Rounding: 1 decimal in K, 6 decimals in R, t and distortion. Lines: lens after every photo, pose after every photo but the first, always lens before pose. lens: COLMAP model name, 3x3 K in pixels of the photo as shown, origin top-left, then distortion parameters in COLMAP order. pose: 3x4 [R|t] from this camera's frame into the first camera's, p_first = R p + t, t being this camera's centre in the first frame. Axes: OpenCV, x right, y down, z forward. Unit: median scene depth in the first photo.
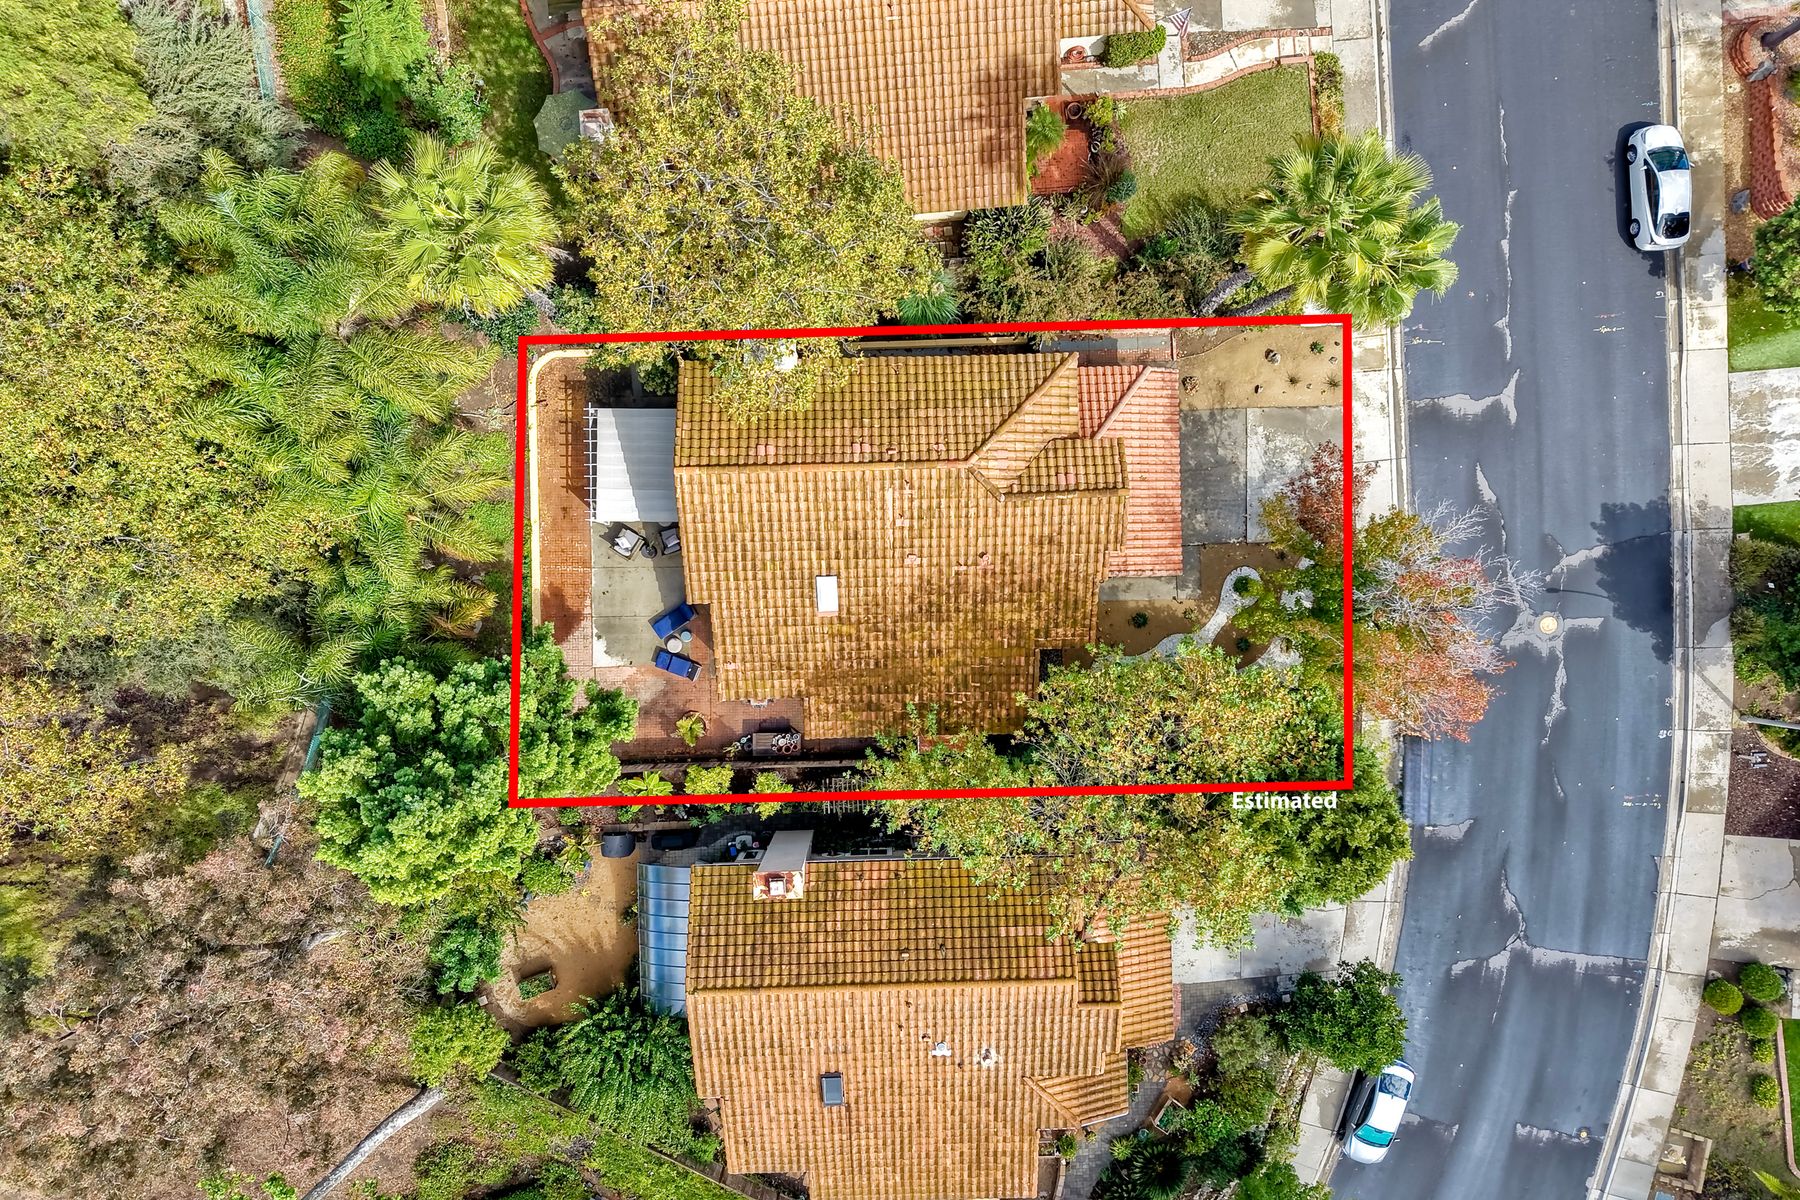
lens RADIAL K [[1221.1, 0, 899.1], [0, 1221.1, 602.0], [0, 0, 1]] dist [0.032509, -0.011032]
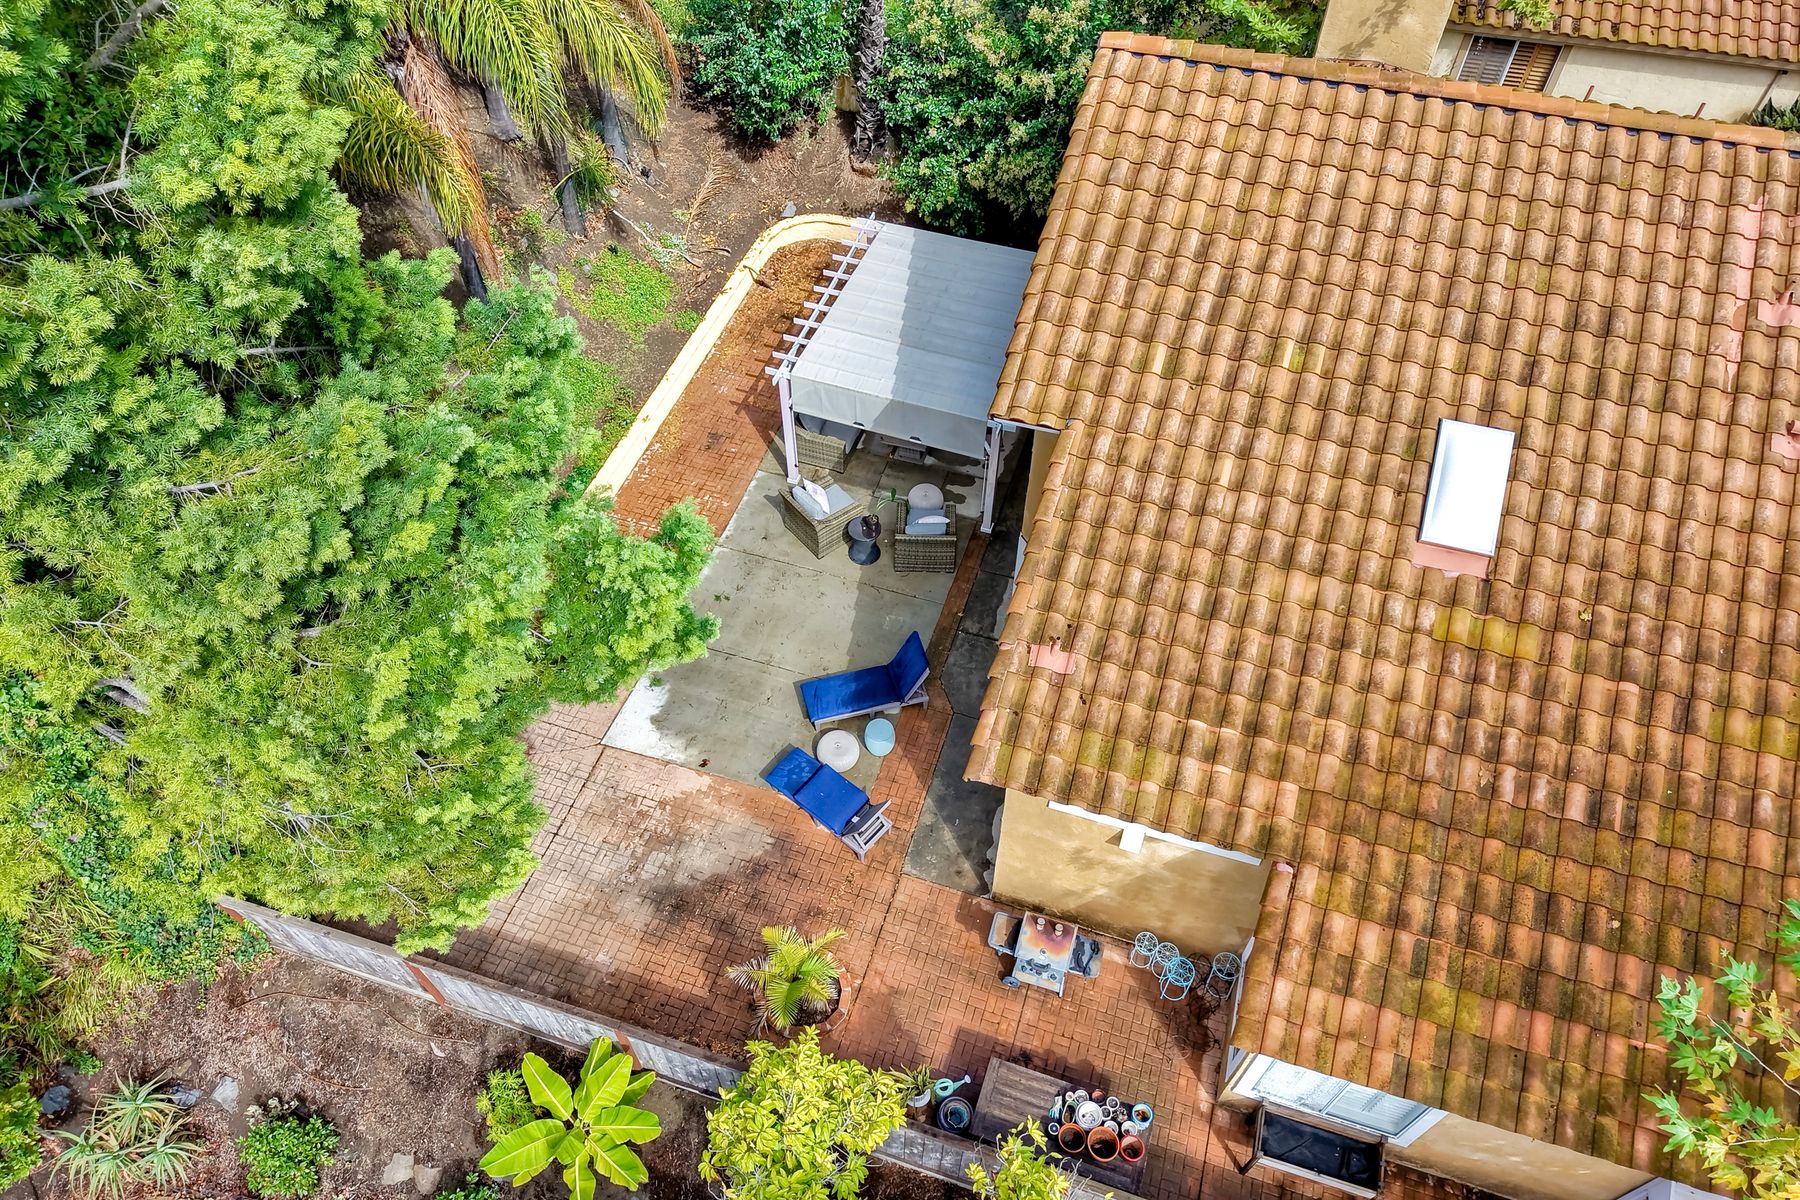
lens RADIAL K [[1221.1, 0, 902.8], [0, 1221.1, 600.5], [0, 0, 1]] dist [0.032509, -0.011032]
pose [[0.946541, 0.246355, -0.208252, -0.118815], [-0.322581, 0.720972, -0.613303, 0.236361], [-0.000947, 0.647695, 0.761899, 0.800187]]
